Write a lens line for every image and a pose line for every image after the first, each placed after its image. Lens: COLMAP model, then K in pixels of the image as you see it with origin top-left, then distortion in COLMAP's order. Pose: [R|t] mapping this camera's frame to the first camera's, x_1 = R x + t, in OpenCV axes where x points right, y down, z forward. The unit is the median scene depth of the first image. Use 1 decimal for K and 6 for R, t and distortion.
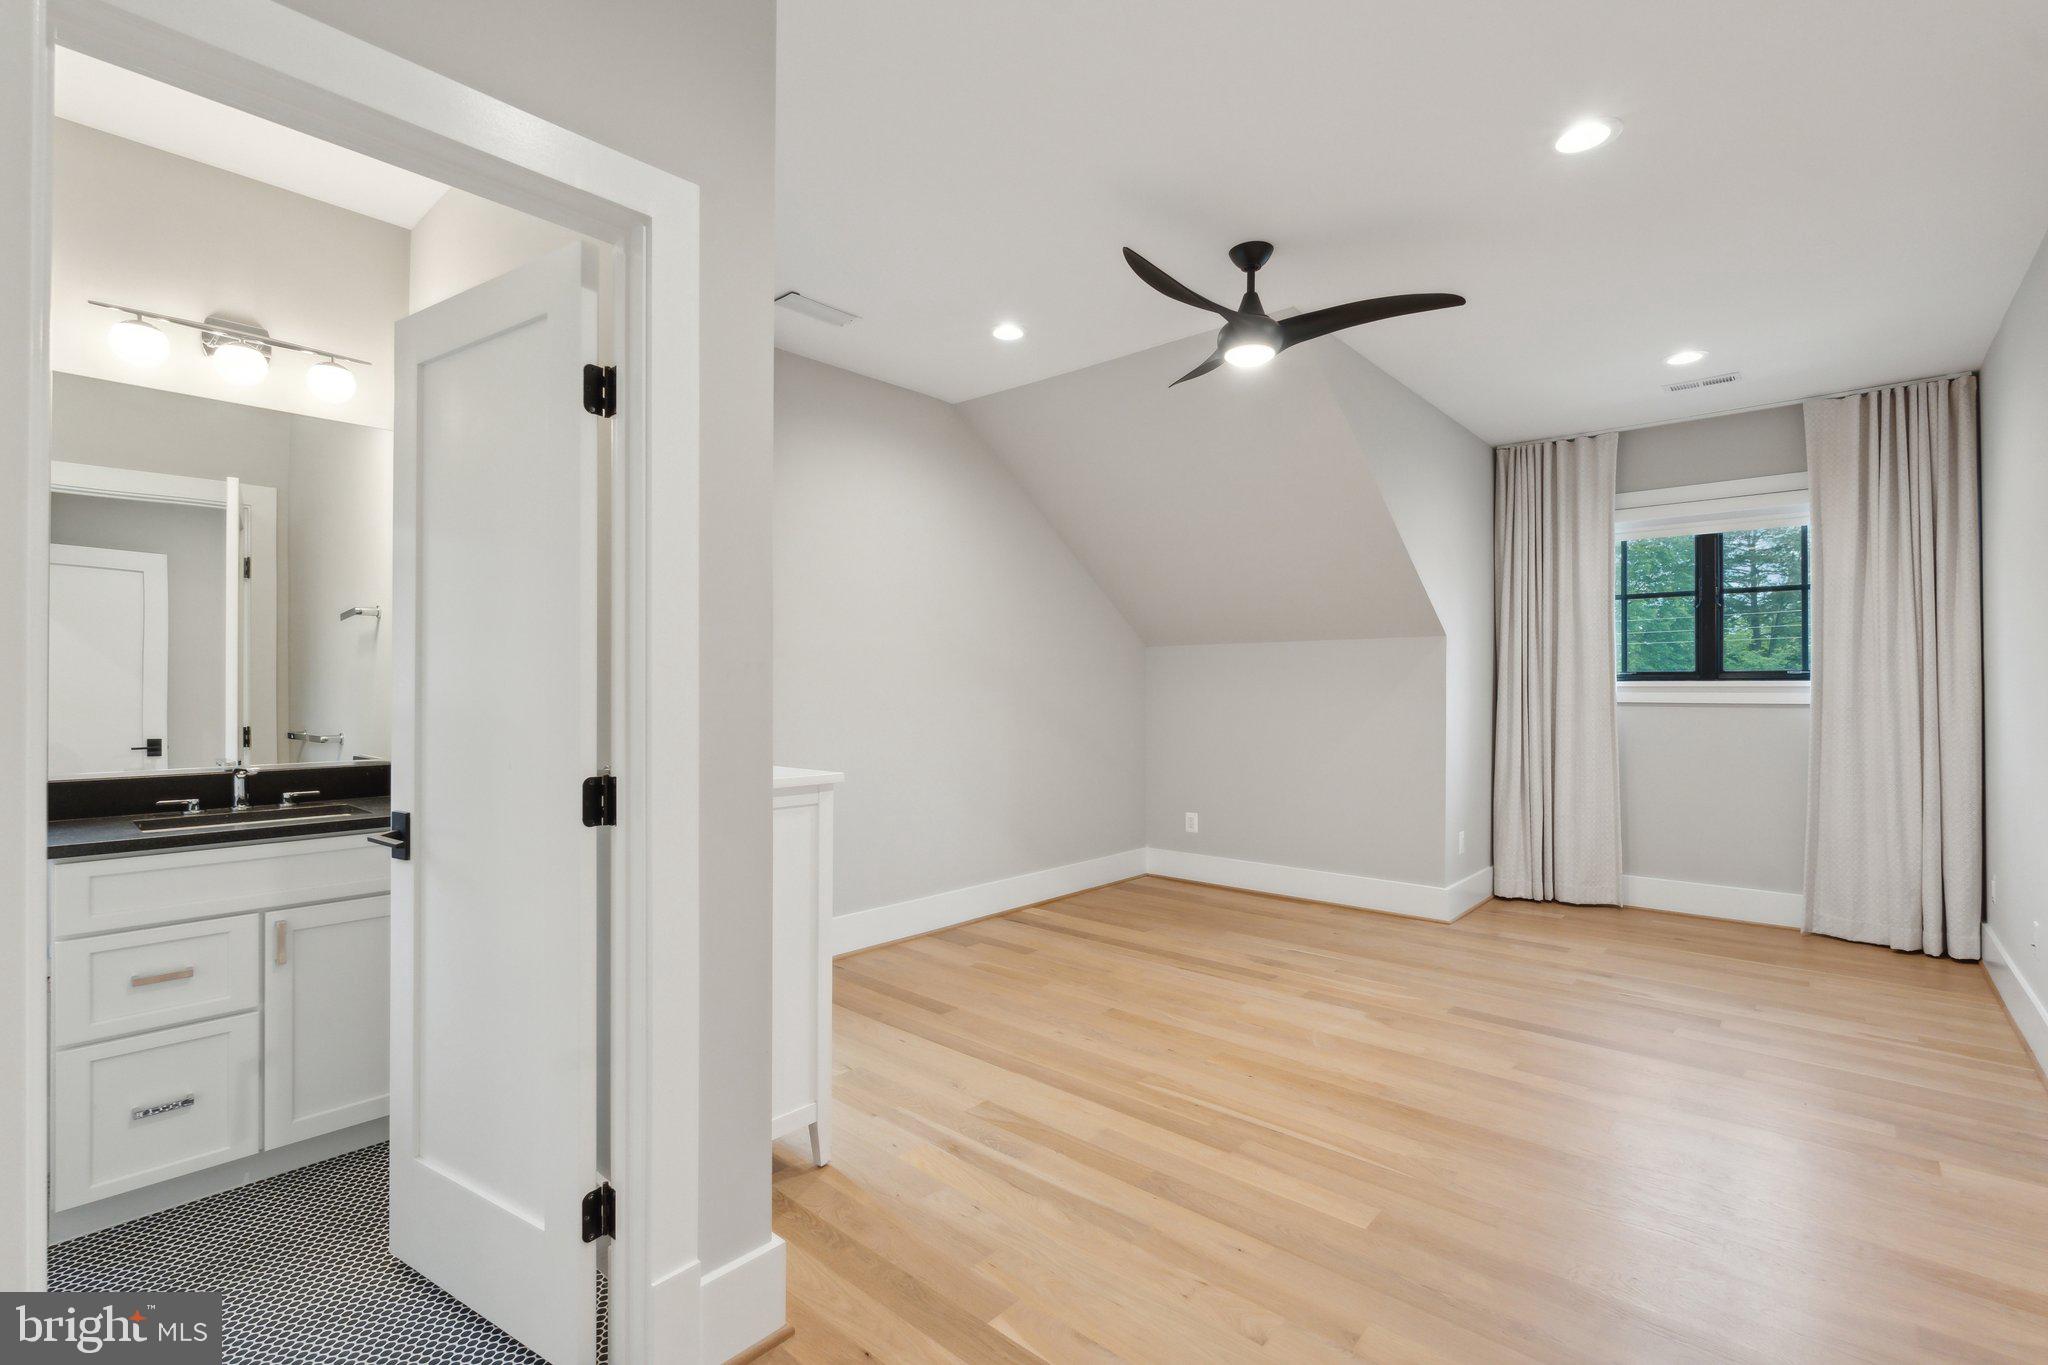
lens RADIAL K [[916.1, 0, 1026.0], [0, 916.1, 680.3], [0, 0, 1]] dist [-0.003065, -0.000442]
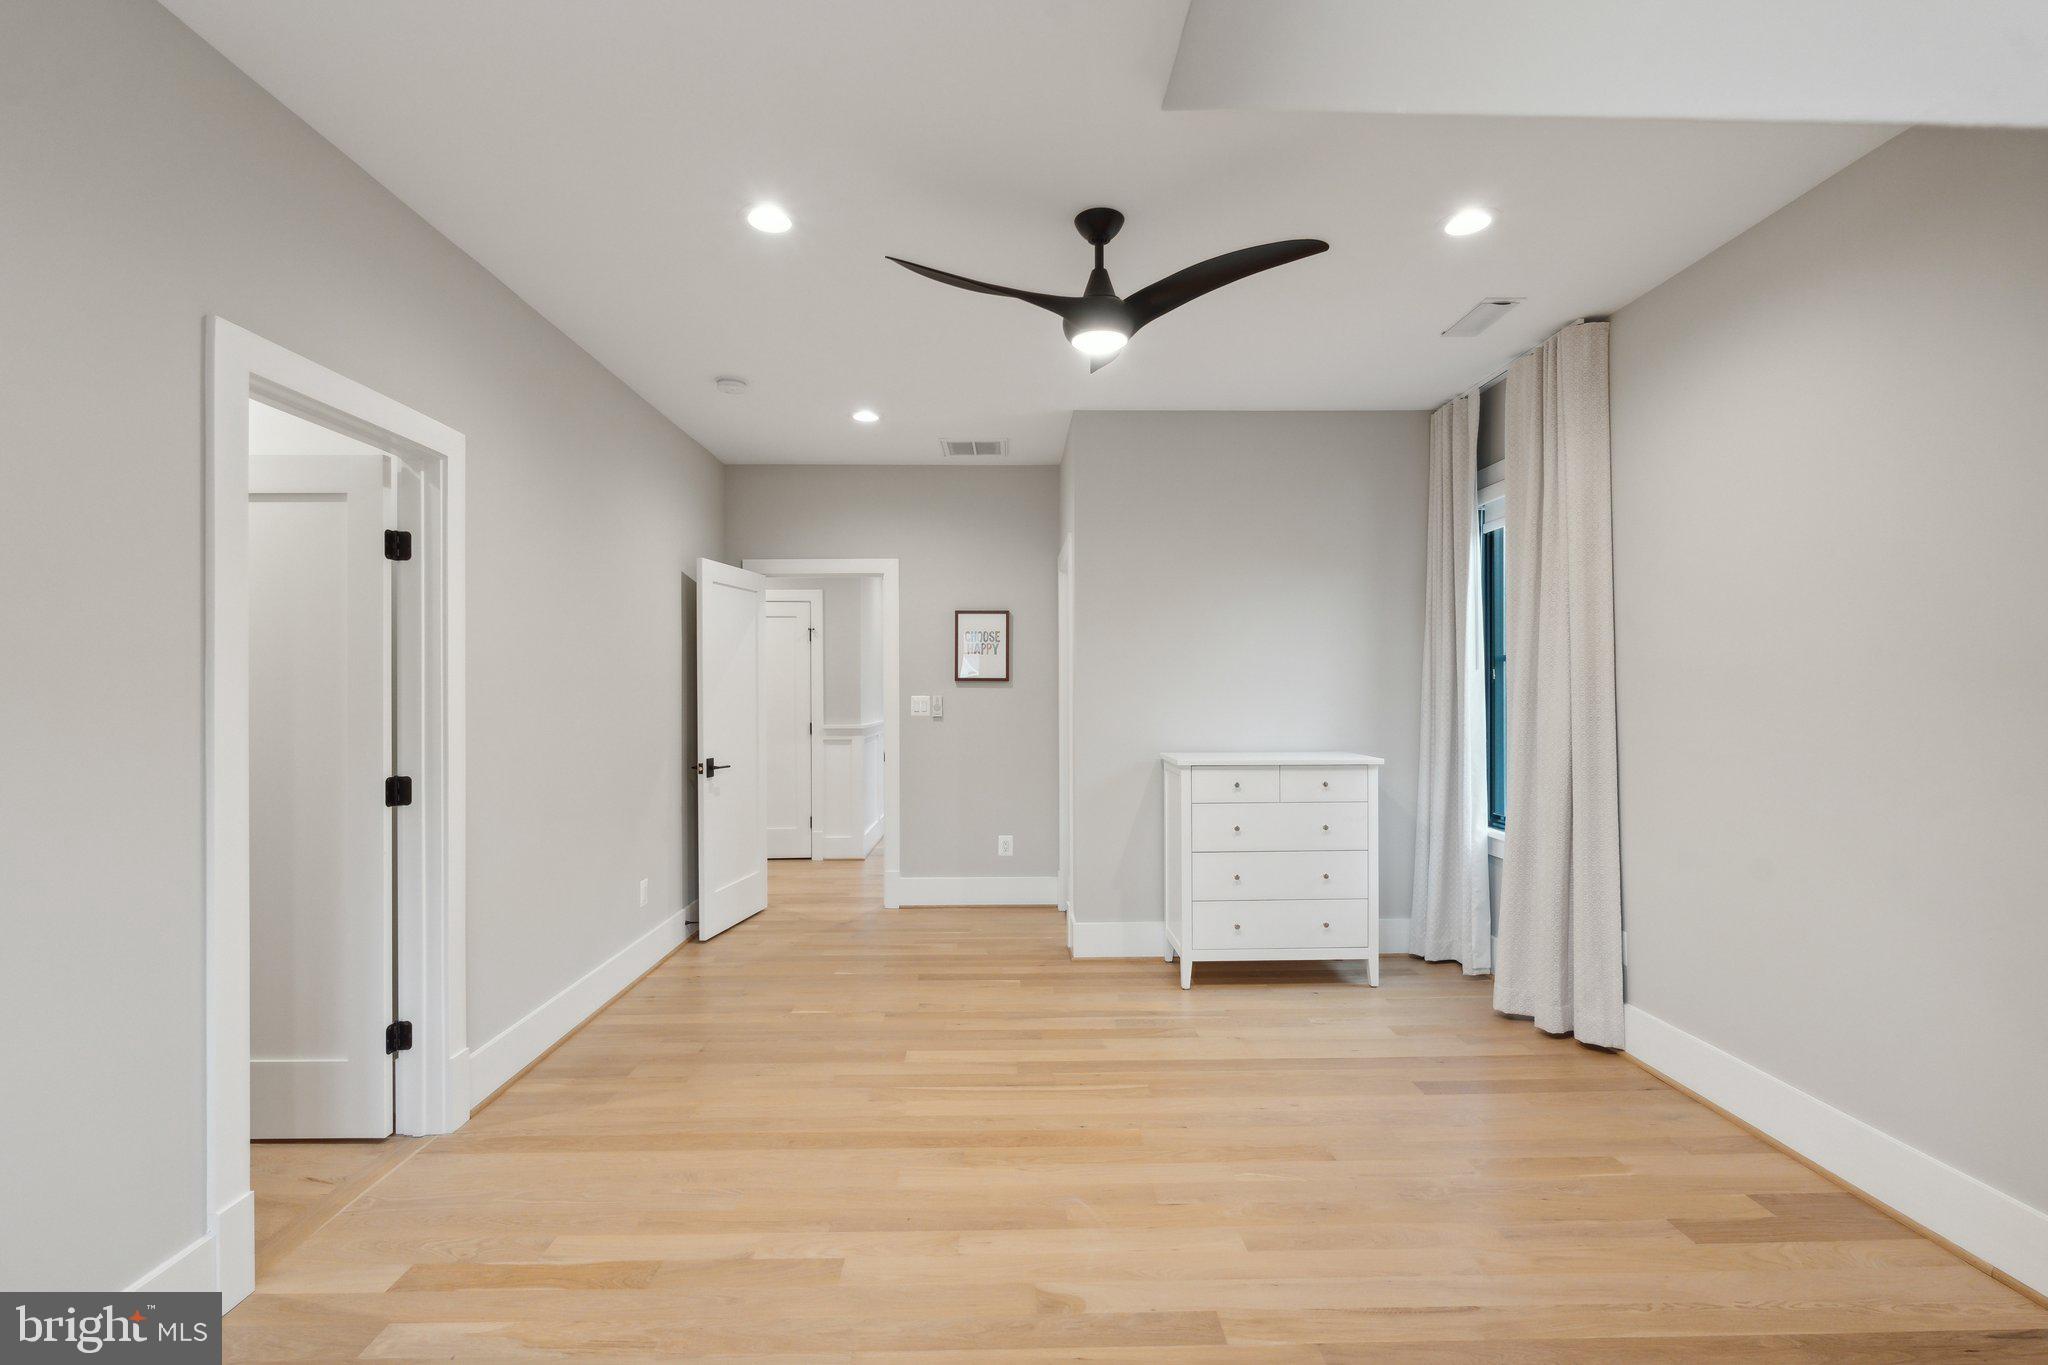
lens RADIAL K [[916.1, 0, 1025.1], [0, 916.1, 689.3], [0, 0, 1]] dist [-0.003065, -0.000442]
pose [[-0.737091, 0.000109, -0.675794, 0.687913], [0.006761, 0.999951, -0.007214, -0.012175], [0.675760, -0.009886, -0.737056, 1.227843]]
